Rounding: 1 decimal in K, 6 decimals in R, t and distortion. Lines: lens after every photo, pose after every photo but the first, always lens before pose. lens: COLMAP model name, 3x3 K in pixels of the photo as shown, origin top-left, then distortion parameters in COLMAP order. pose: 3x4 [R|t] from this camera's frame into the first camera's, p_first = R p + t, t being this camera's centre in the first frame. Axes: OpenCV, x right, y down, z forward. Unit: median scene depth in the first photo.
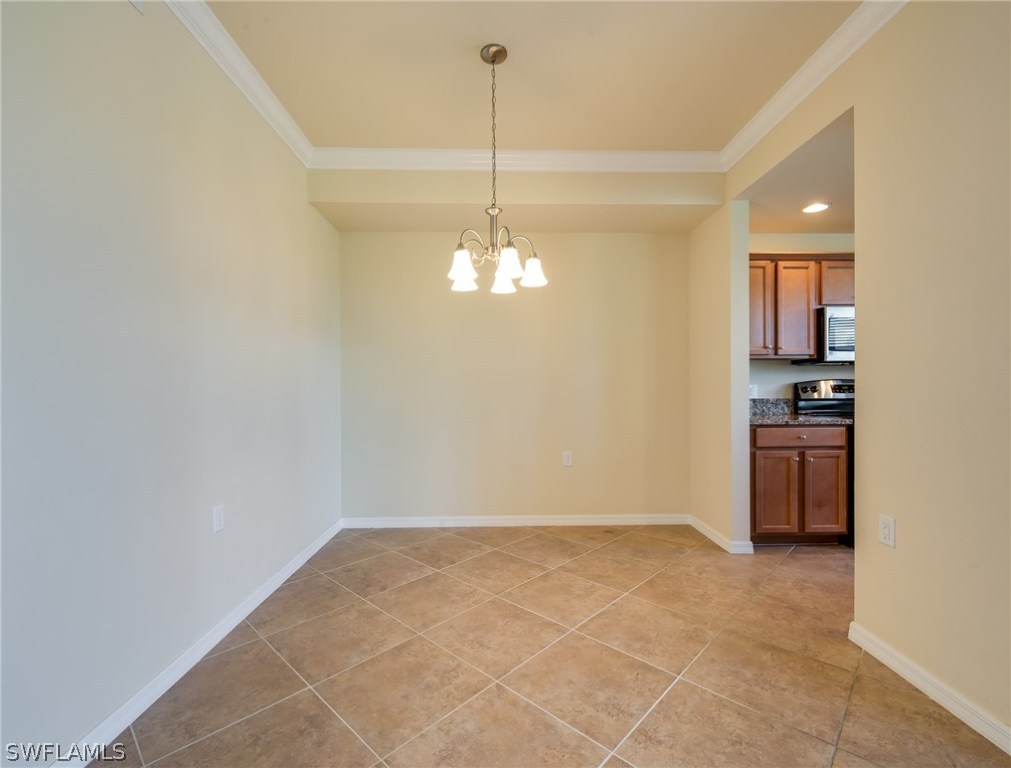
lens RADIAL K [[456.1, 0, 510.2], [0, 456.1, 386.4], [0, 0, 1]] dist [0.006693, -0.000678]
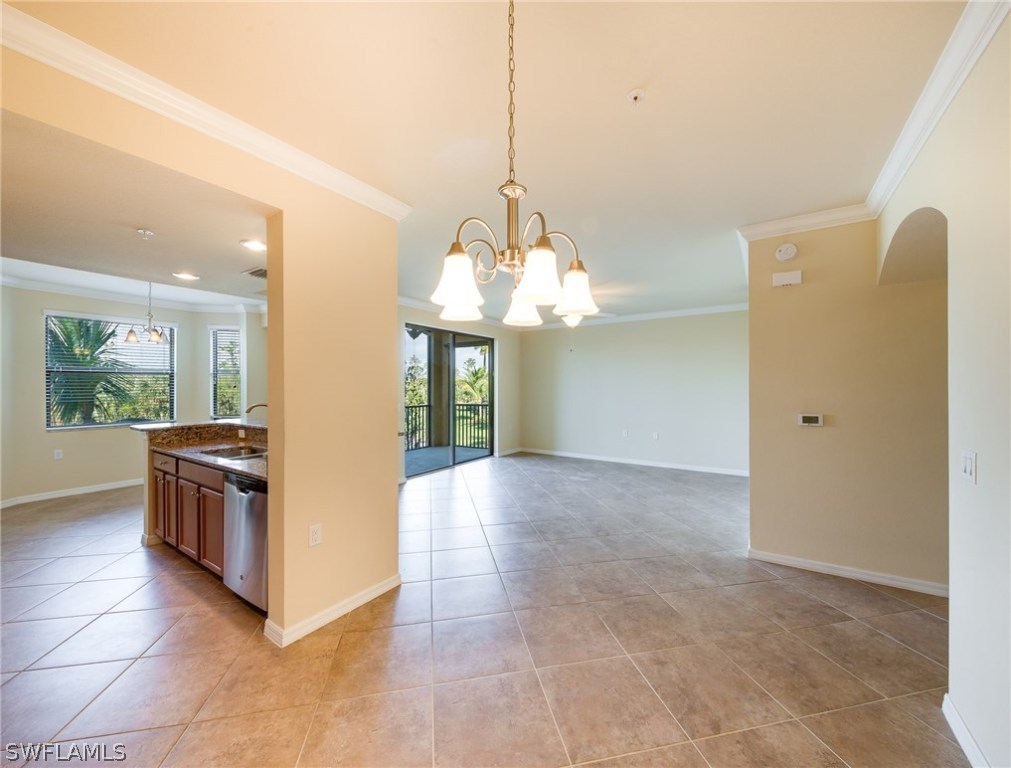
lens RADIAL K [[388.0, 0, 507.0], [0, 388.0, 385.4], [0, 0, 1]] dist [0.000791, -0.000036]
pose [[-0.811284, 0.006998, 0.584610, -0.228519], [0.010256, 0.999945, 0.002263, -0.090298], [-0.584562, 0.007832, -0.811311, 0.987885]]
